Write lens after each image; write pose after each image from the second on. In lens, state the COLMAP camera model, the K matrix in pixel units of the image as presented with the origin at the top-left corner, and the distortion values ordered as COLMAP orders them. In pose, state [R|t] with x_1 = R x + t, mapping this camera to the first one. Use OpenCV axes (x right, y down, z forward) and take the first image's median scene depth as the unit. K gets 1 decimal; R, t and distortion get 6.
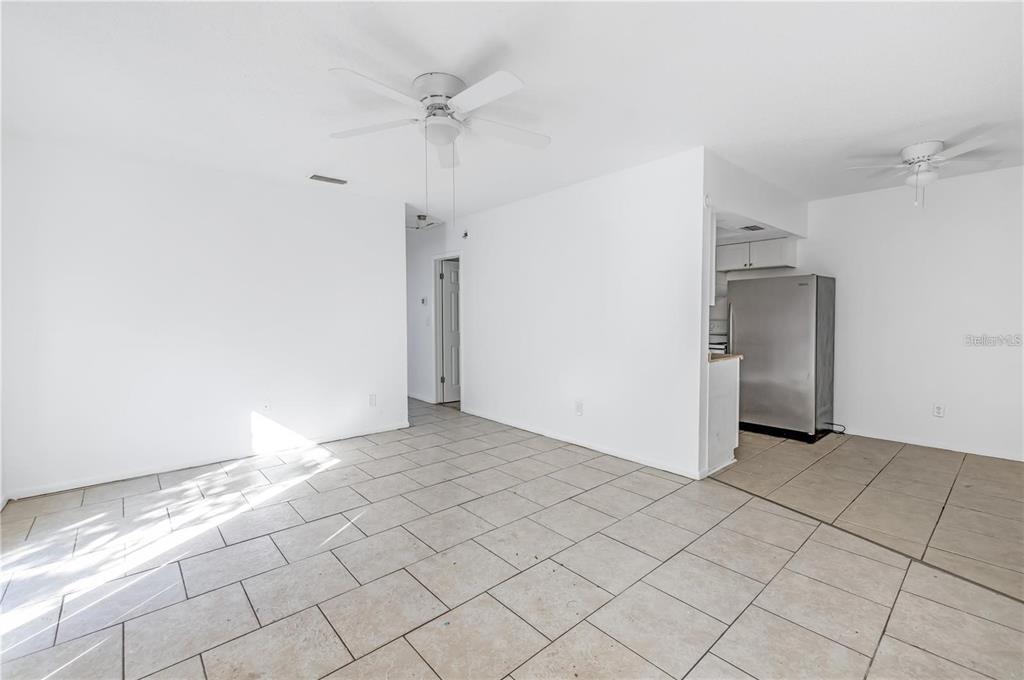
lens RADIAL K [[440.9, 0, 517.0], [0, 440.9, 336.5], [0, 0, 1]] dist [-0.005028, -0.000284]
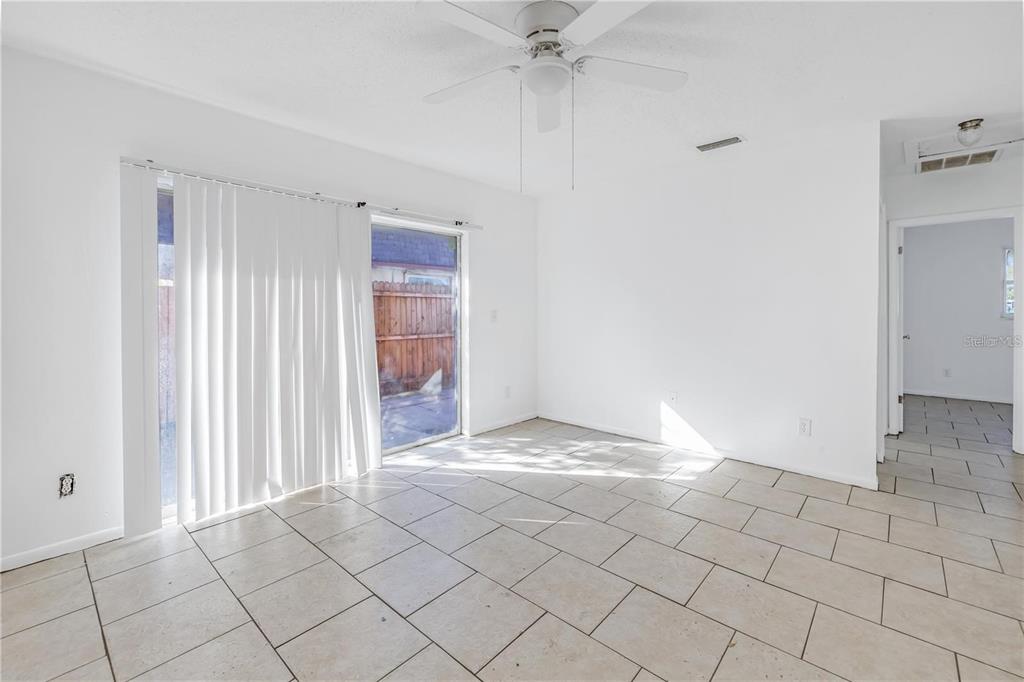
lens RADIAL K [[440.9, 0, 503.6], [0, 440.9, 310.9], [0, 0, 1]] dist [-0.005028, -0.000284]
pose [[0.103634, 0.008052, -0.994583, 0.544174], [-0.050689, 0.998711, 0.002803, -0.034306], [0.993323, 0.050124, 0.103909, 0.733827]]
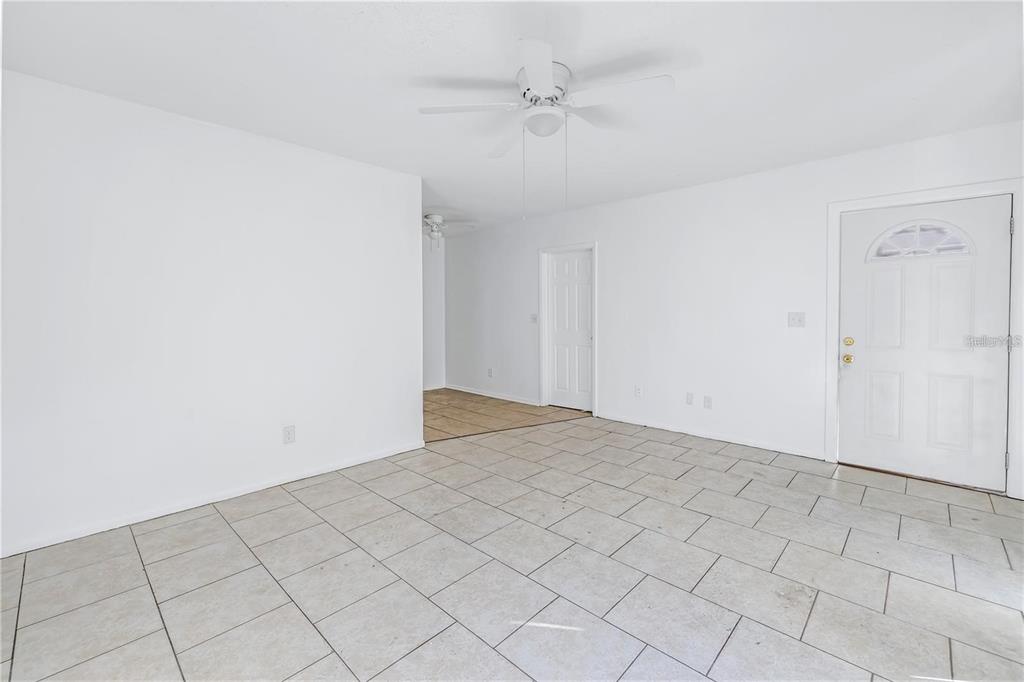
lens RADIAL K [[440.9, 0, 505.0], [0, 440.9, 313.6], [0, 0, 1]] dist [-0.005028, -0.000284]
pose [[-0.076102, -0.001769, 0.997098, -0.997281], [0.052269, 0.998616, 0.005761, -0.048117], [-0.995729, 0.052556, -0.075904, 1.017222]]
